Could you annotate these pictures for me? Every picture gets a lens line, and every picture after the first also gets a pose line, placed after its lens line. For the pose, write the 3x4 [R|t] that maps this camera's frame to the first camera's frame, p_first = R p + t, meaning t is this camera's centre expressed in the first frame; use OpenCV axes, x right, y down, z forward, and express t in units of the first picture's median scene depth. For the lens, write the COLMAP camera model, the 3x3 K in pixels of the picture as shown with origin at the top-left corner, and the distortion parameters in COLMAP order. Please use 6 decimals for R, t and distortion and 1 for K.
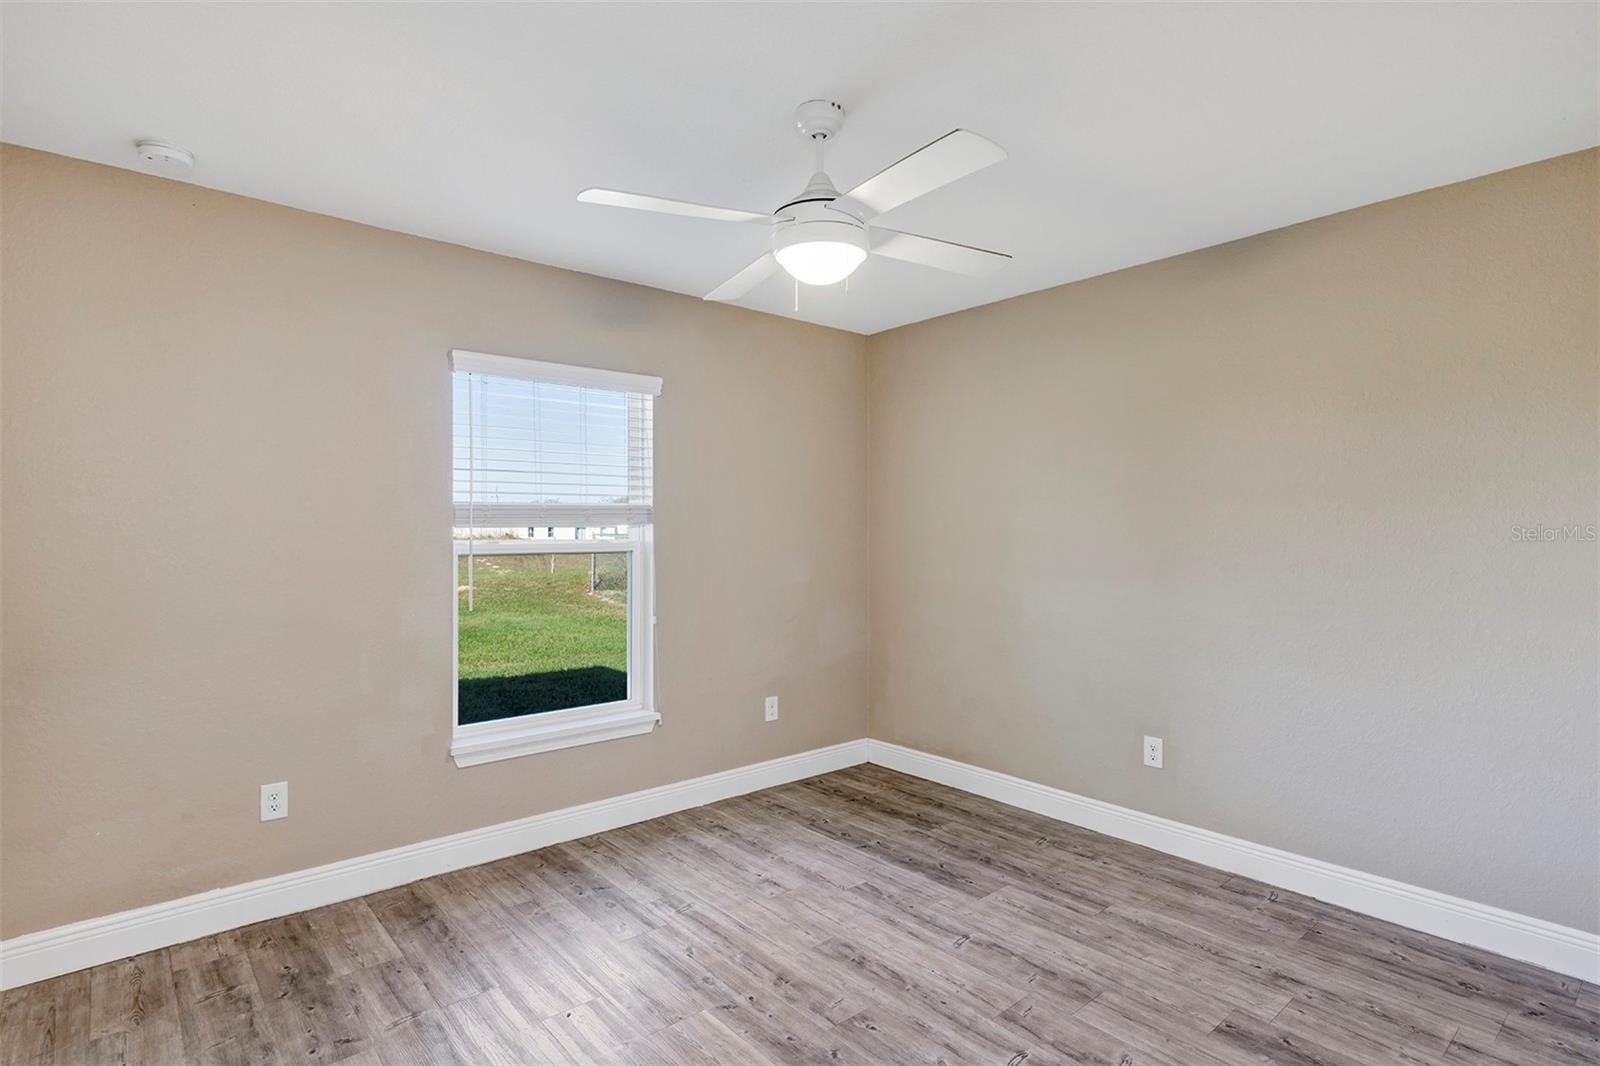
lens RADIAL K [[796.4, 0, 801.4], [0, 796.4, 528.8], [0, 0, 1]] dist [-0.001556, 0.001968]
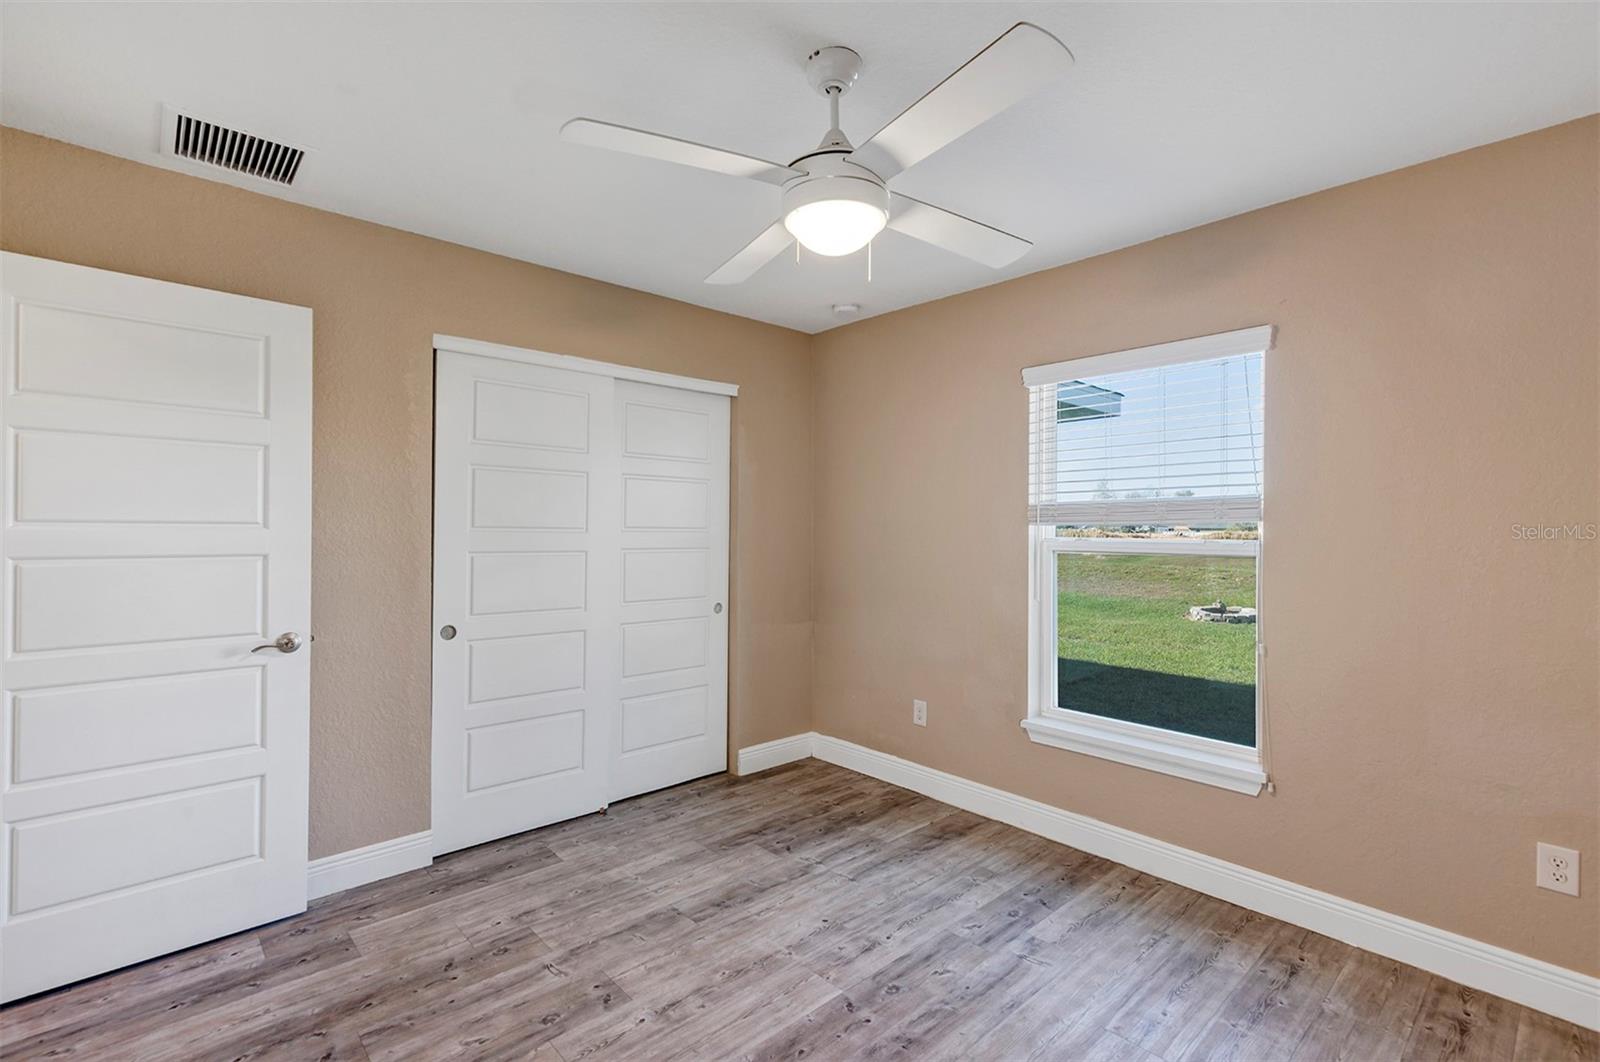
lens RADIAL K [[725.1, 0, 801.8], [0, 725.1, 529.9], [0, 0, 1]] dist [0.005071, 0.001213]
pose [[0.037089, 0.006384, -0.999292, 0.598307], [-0.004320, 0.999971, 0.006228, -0.000919], [0.999303, 0.004086, 0.037115, 0.667161]]
